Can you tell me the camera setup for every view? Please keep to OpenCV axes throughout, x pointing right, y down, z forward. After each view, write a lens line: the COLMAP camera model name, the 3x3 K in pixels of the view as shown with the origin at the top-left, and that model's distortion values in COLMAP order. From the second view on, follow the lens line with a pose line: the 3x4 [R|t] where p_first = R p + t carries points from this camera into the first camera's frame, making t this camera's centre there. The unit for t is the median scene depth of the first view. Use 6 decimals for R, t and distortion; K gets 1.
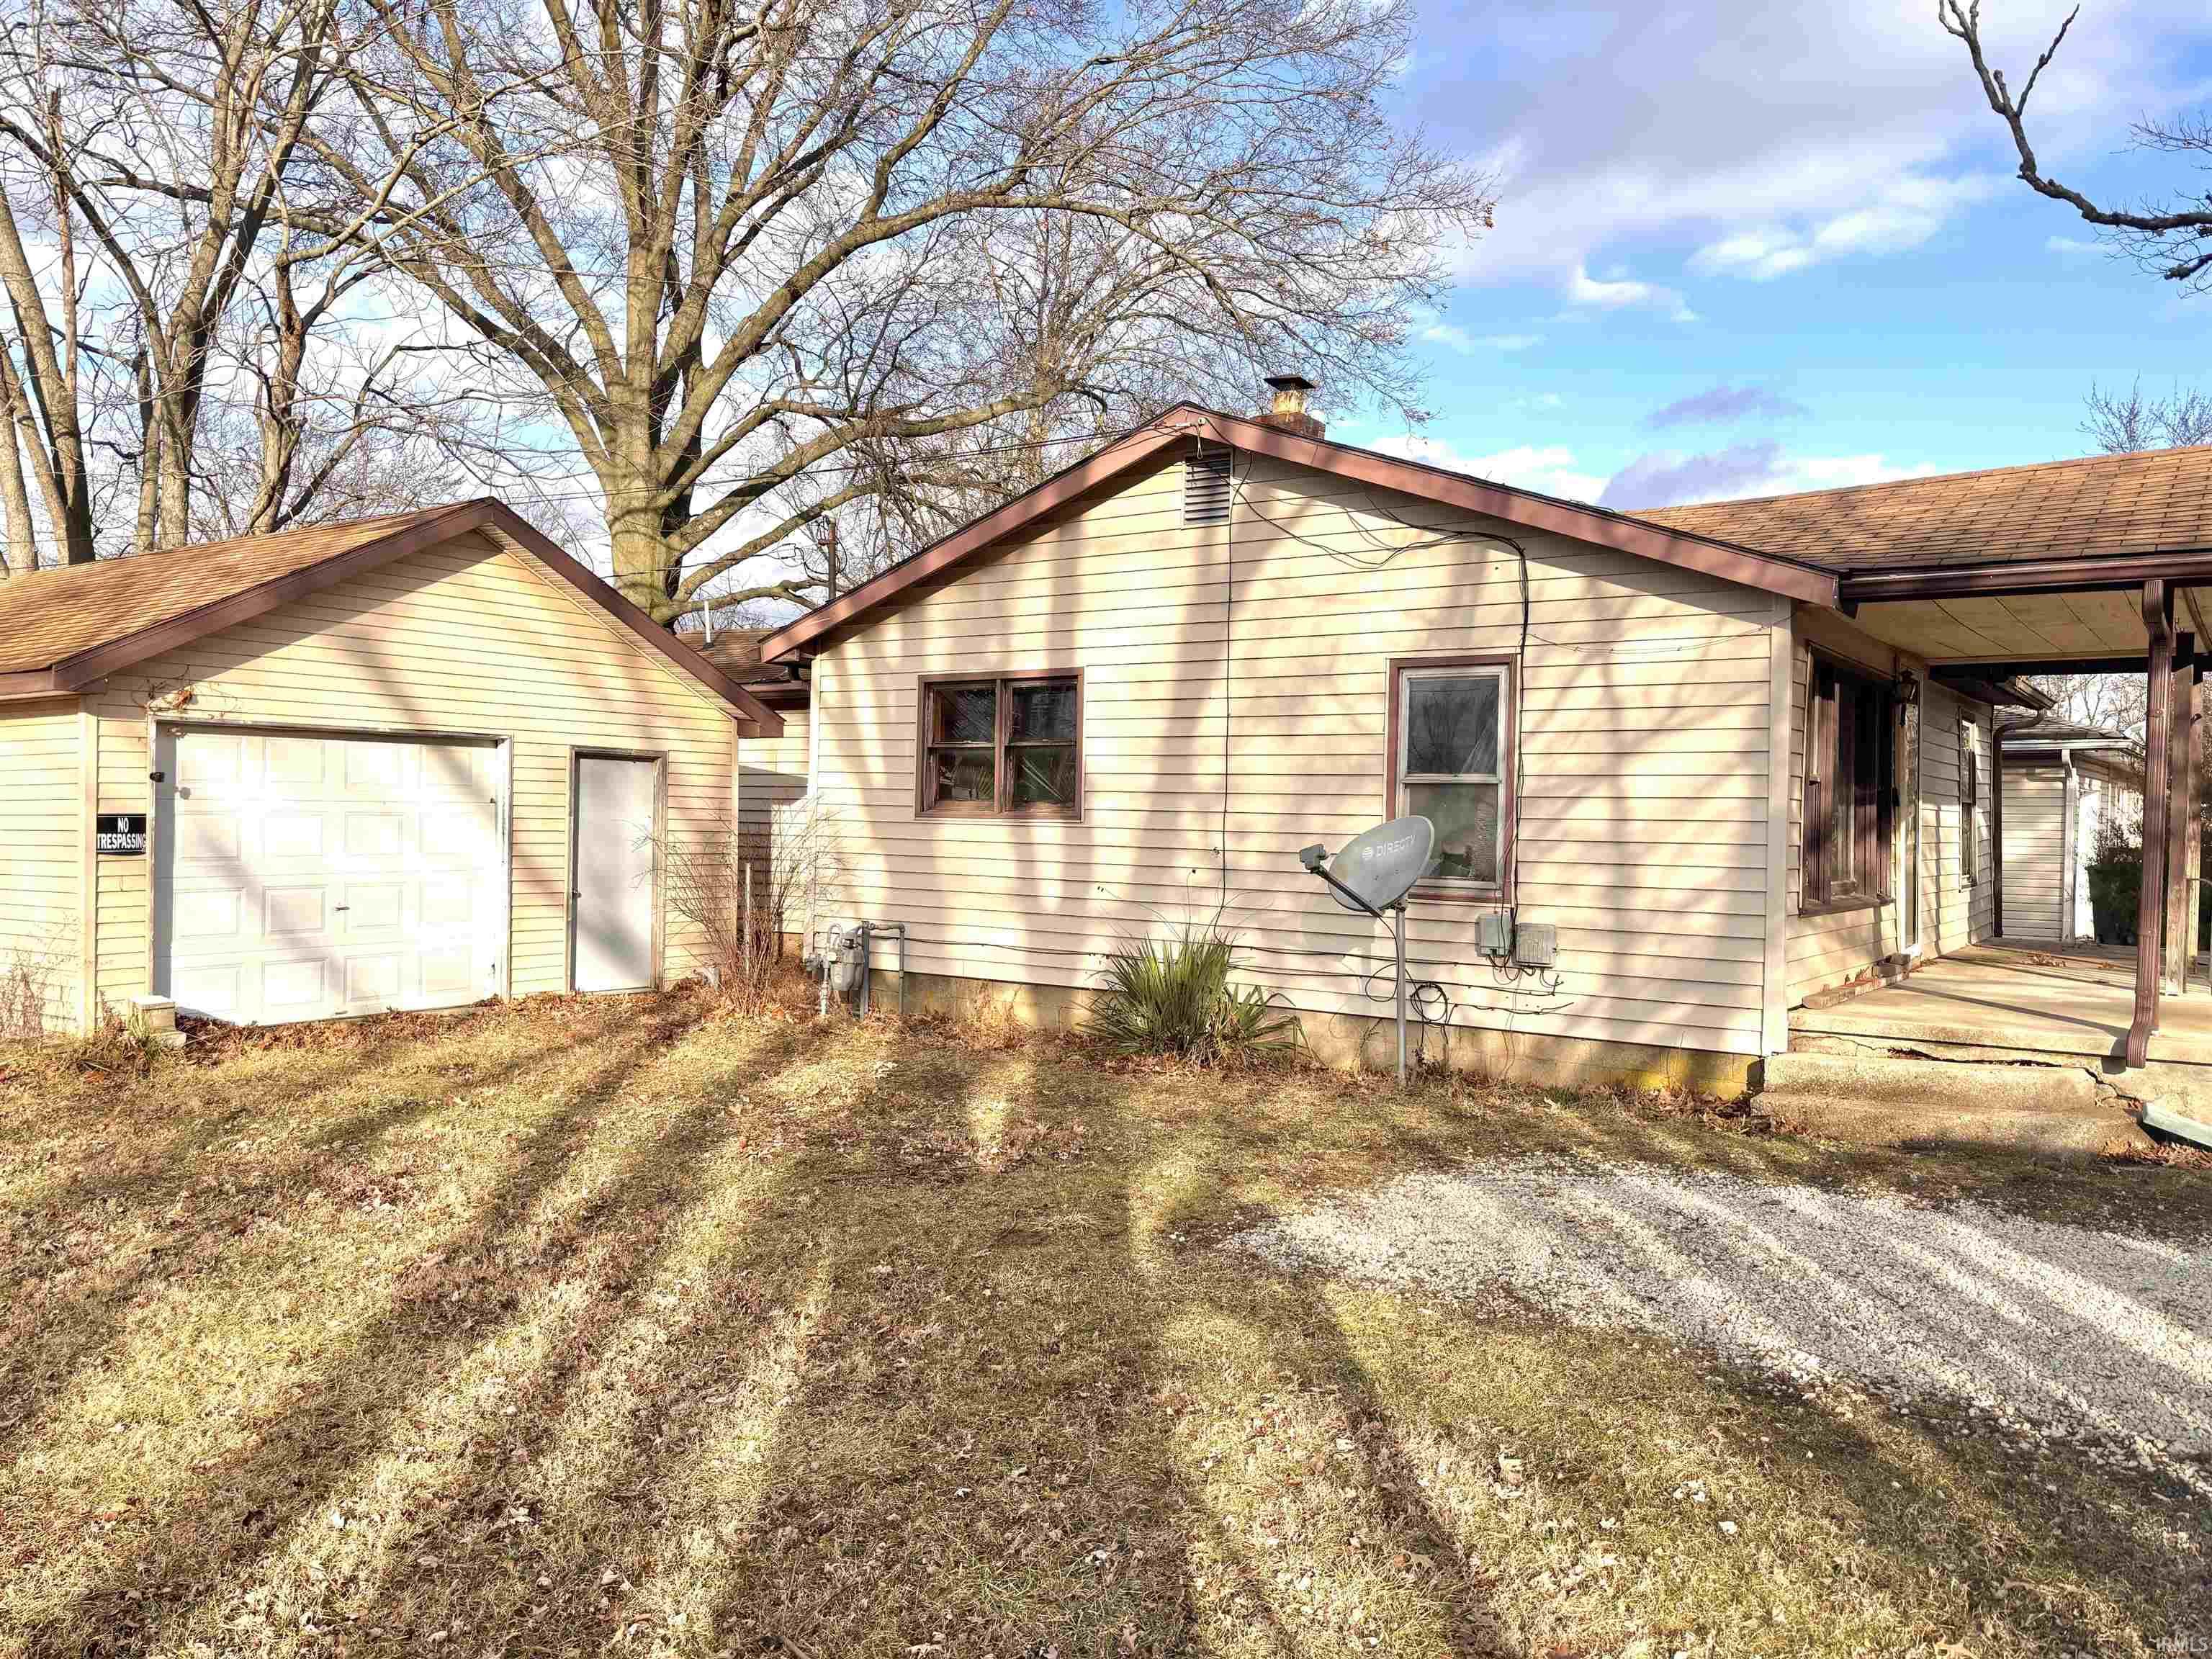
lens RADIAL K [[1661.0, 0, 1106.0], [0, 1661.0, 829.5], [0, 0, 1]] dist [0.035505, -0.000265]
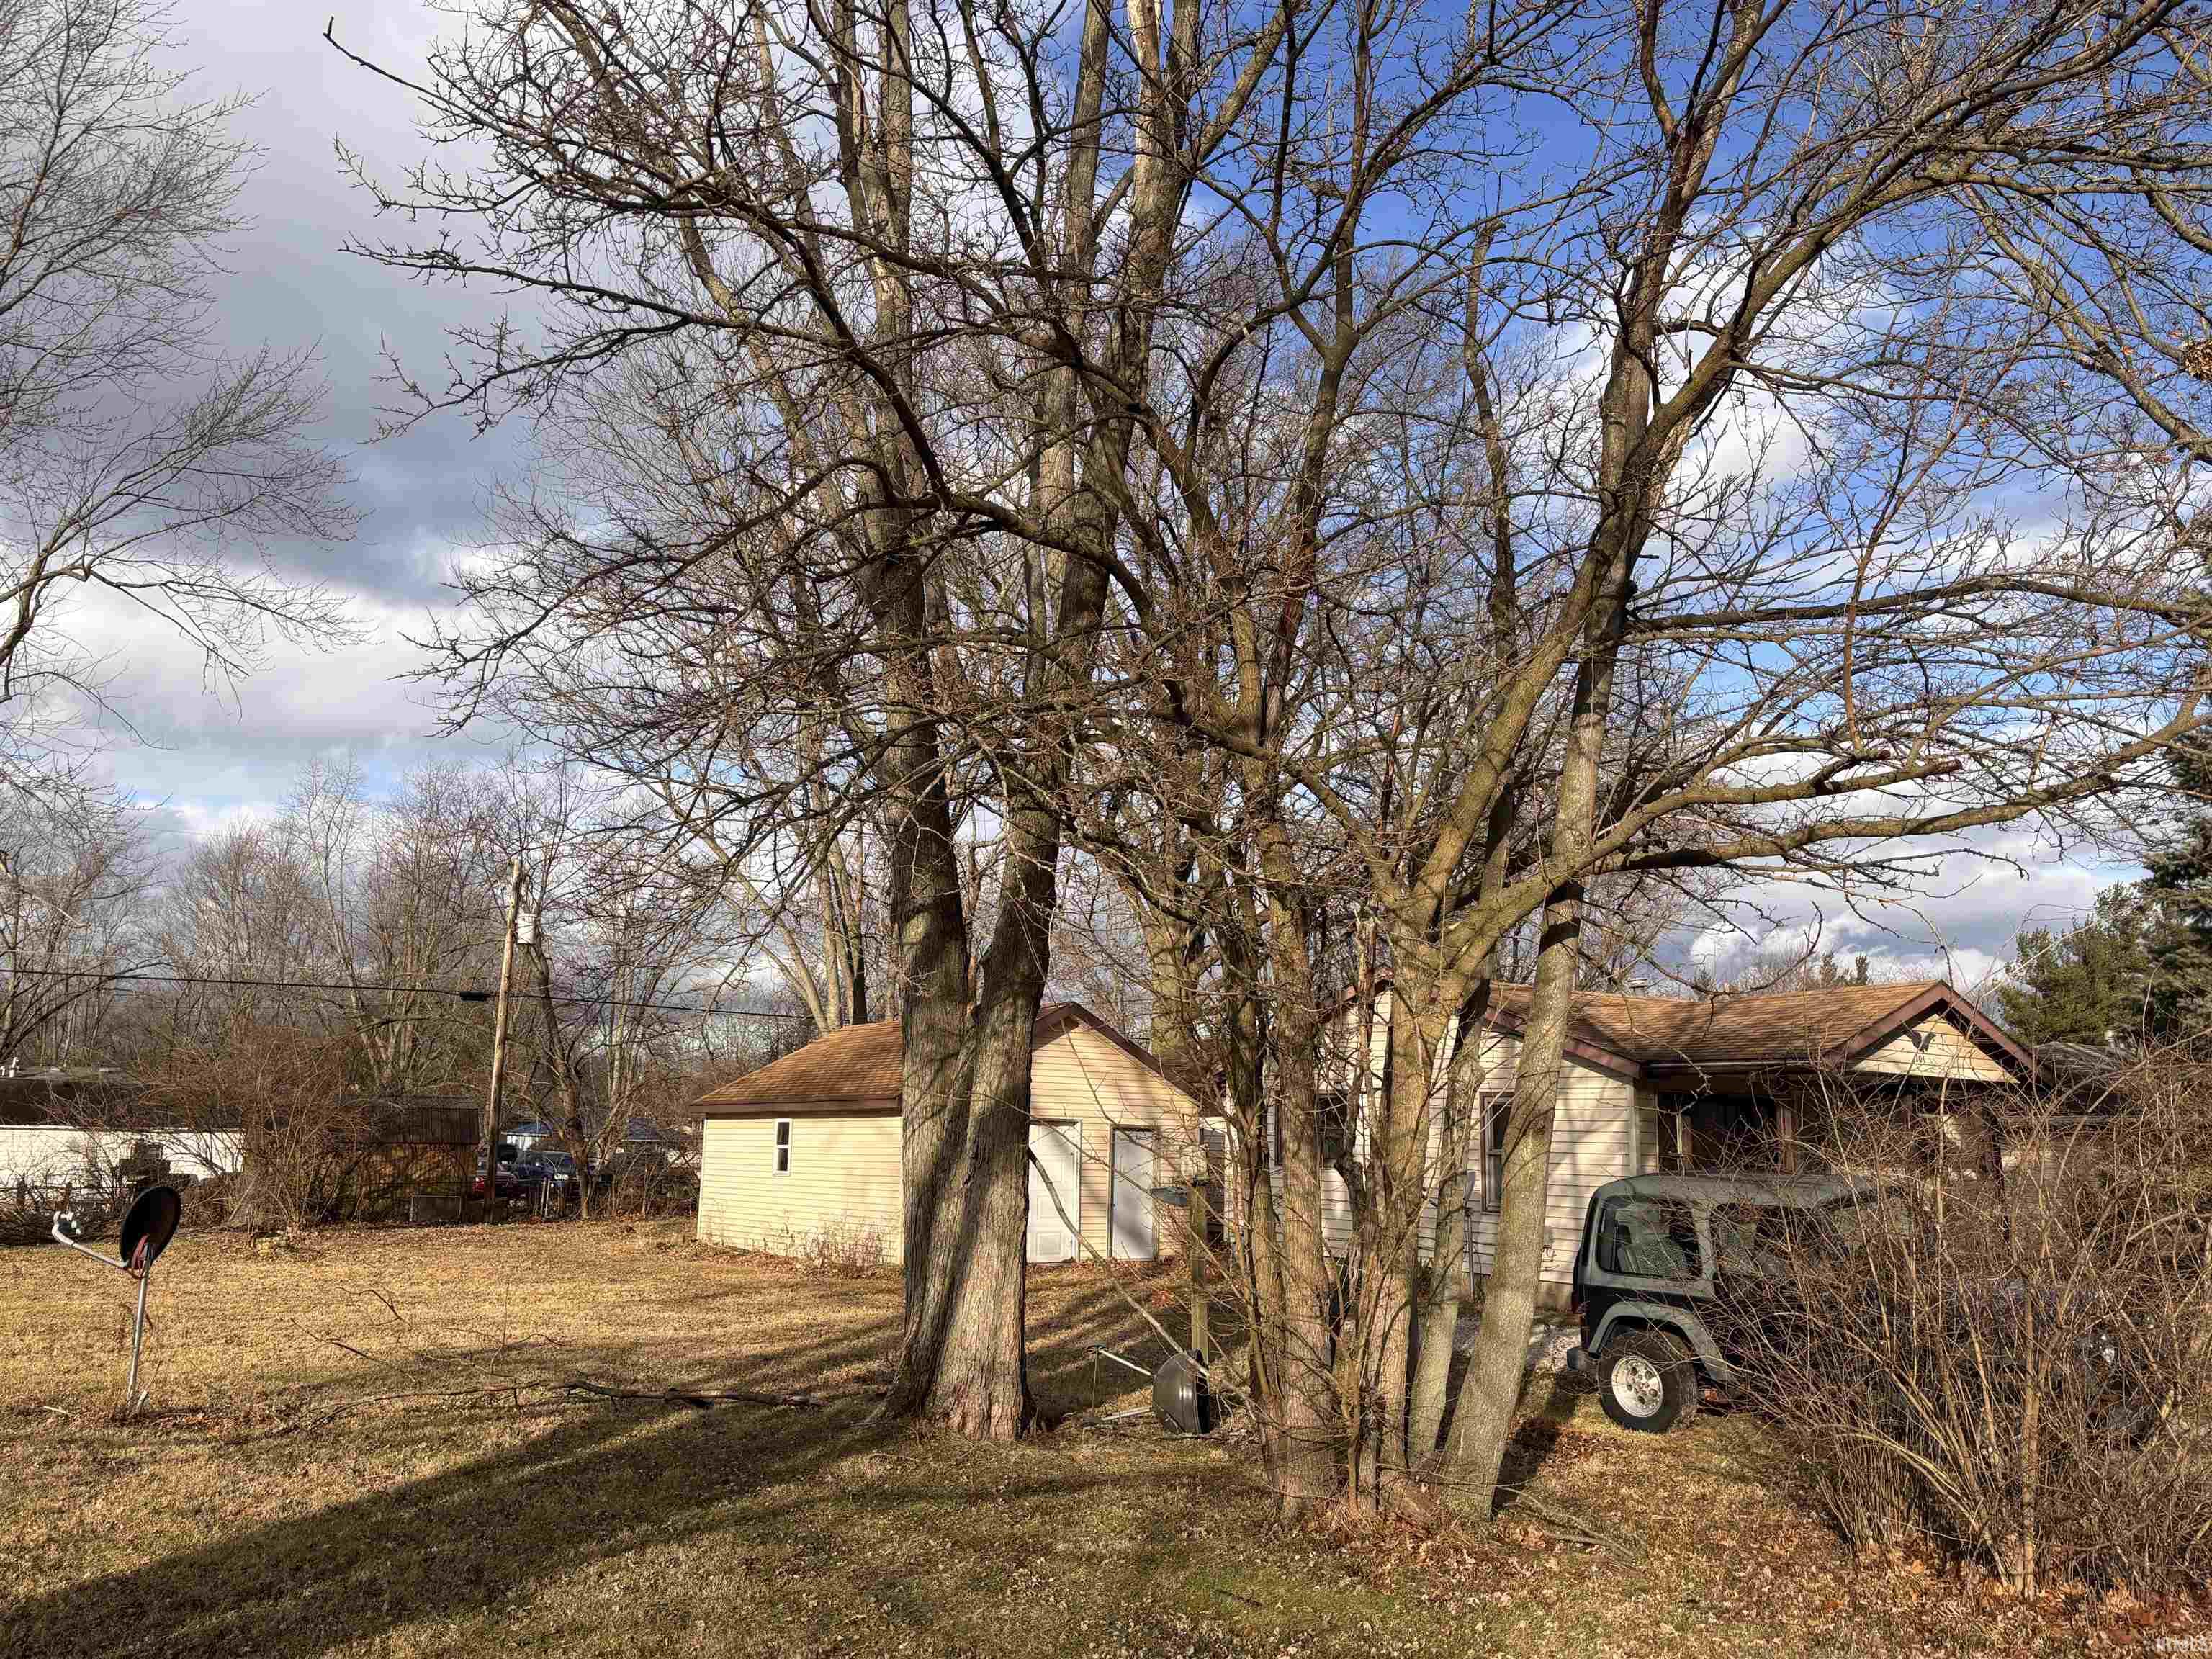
lens RADIAL K [[1676.1, 0, 1106.0], [0, 1676.1, 829.5], [0, 0, 1]] dist [0.268309, 0.000043]
pose [[0.943790, -0.056228, -0.325729, 0.319348], [-0.009336, 0.980498, -0.196308, 0.000185], [0.330415, 0.188315, 0.924859, -0.845369]]
